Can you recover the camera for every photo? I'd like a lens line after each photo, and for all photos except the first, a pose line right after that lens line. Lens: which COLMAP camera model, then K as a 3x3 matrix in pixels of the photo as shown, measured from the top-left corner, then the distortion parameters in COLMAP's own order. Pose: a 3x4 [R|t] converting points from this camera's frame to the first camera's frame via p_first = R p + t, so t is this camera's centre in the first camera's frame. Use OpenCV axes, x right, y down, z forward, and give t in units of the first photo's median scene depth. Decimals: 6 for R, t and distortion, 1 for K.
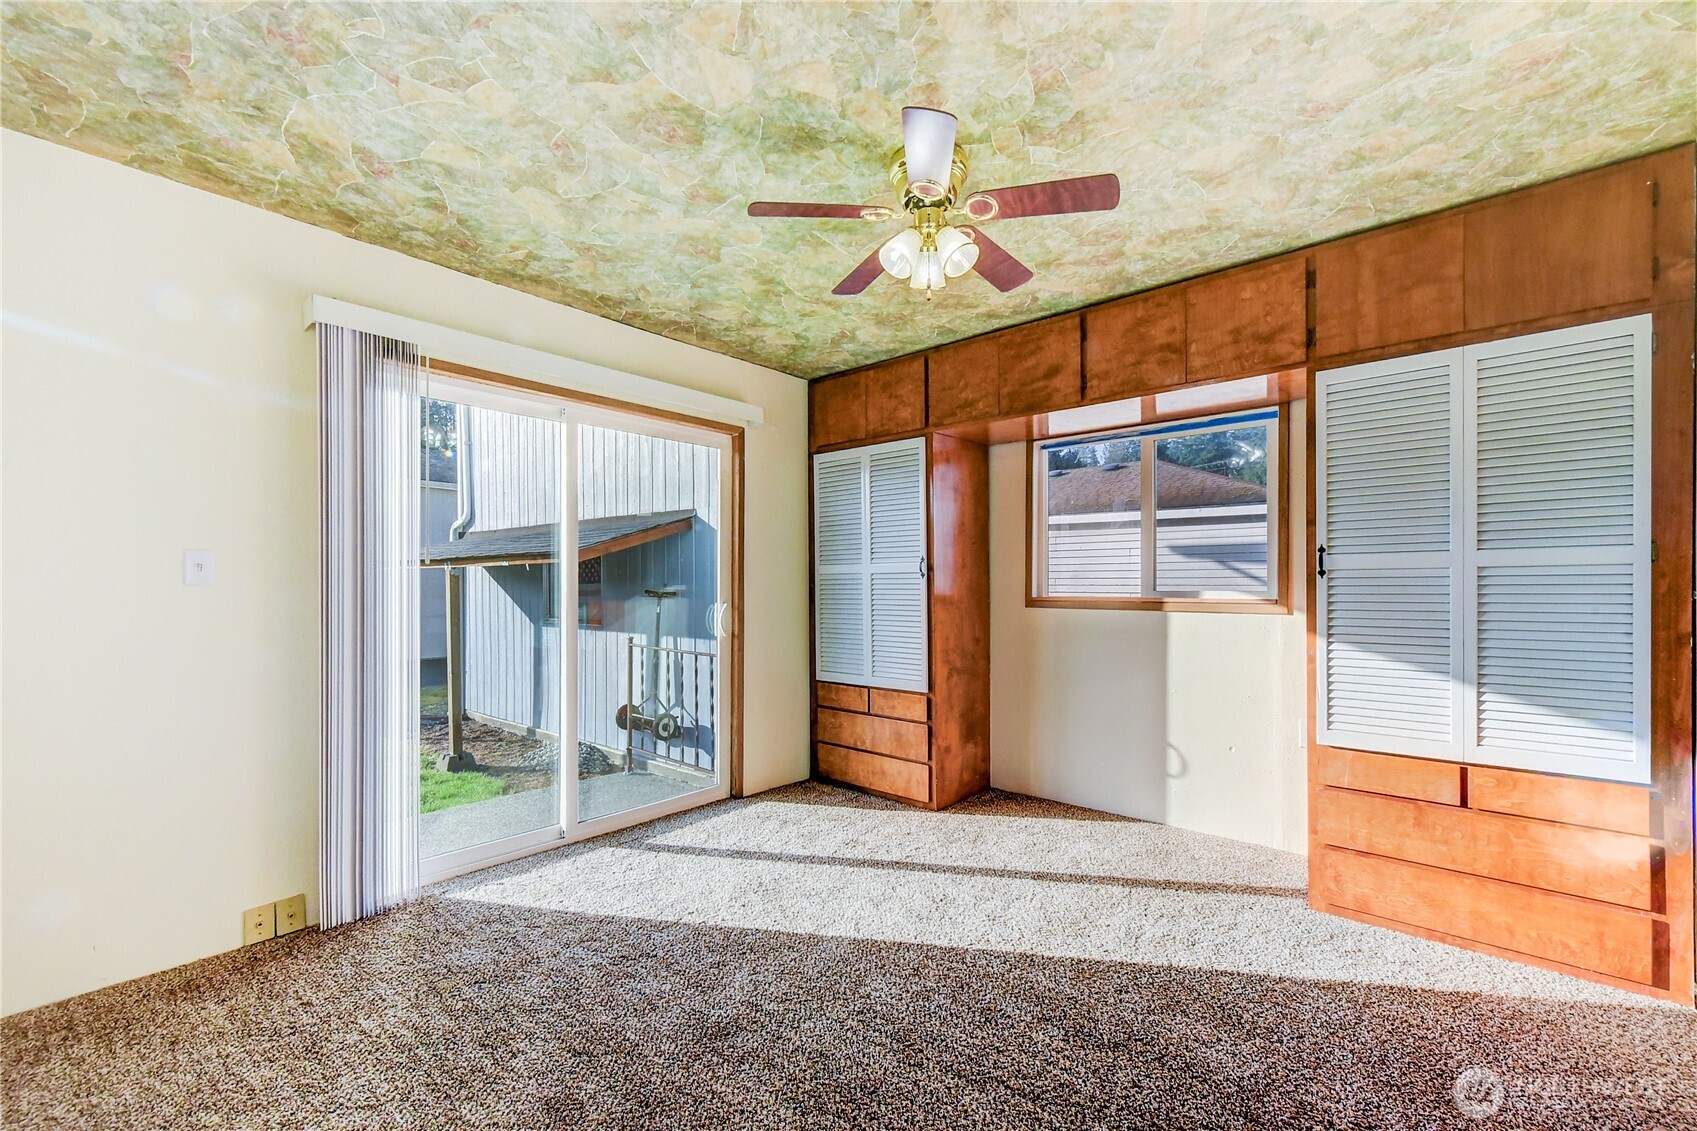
lens RADIAL K [[699.2, 0, 833.8], [0, 699.2, 596.7], [0, 0, 1]] dist [0.004016, -0.000586]
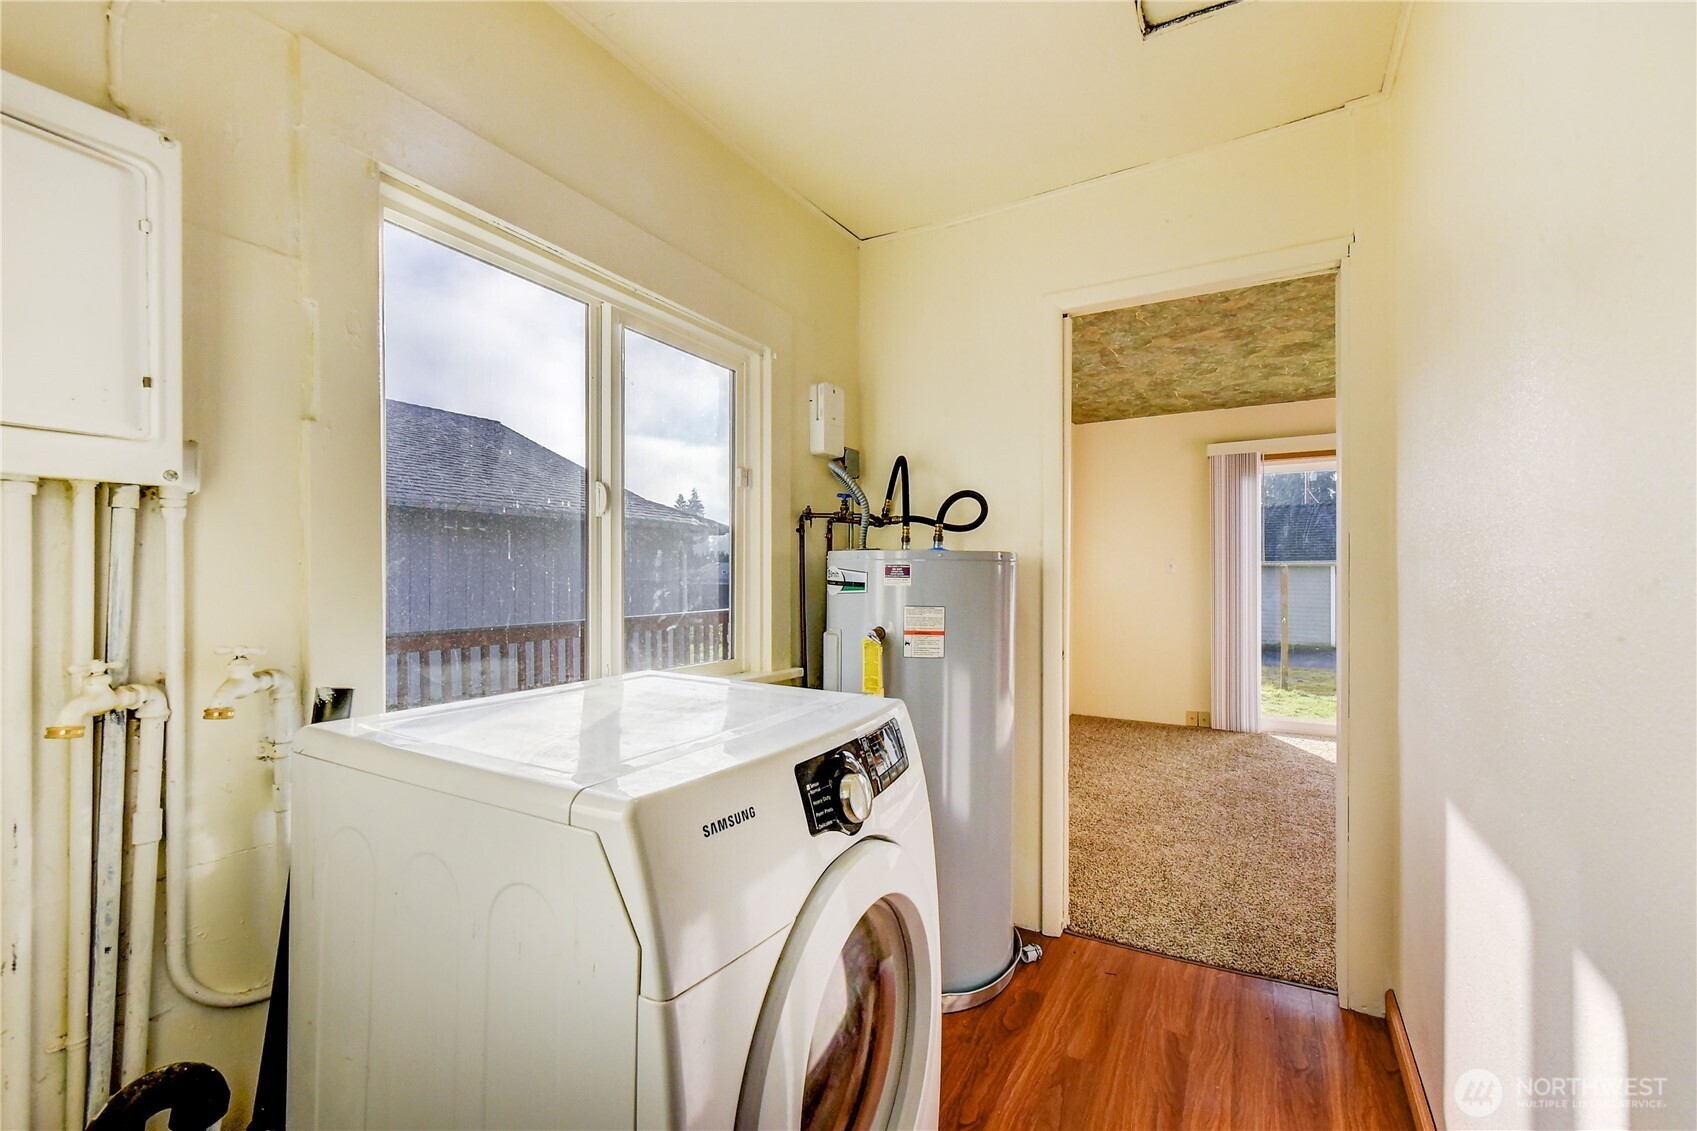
lens RADIAL K [[699.2, 0, 853.2], [0, 699.2, 570.7], [0, 0, 1]] dist [0.004016, -0.000586]
pose [[0.186942, -0.006522, -0.982349, 1.307742], [-0.012944, 0.999875, -0.009101, 0.014187], [0.982286, 0.014417, 0.186834, -0.559274]]
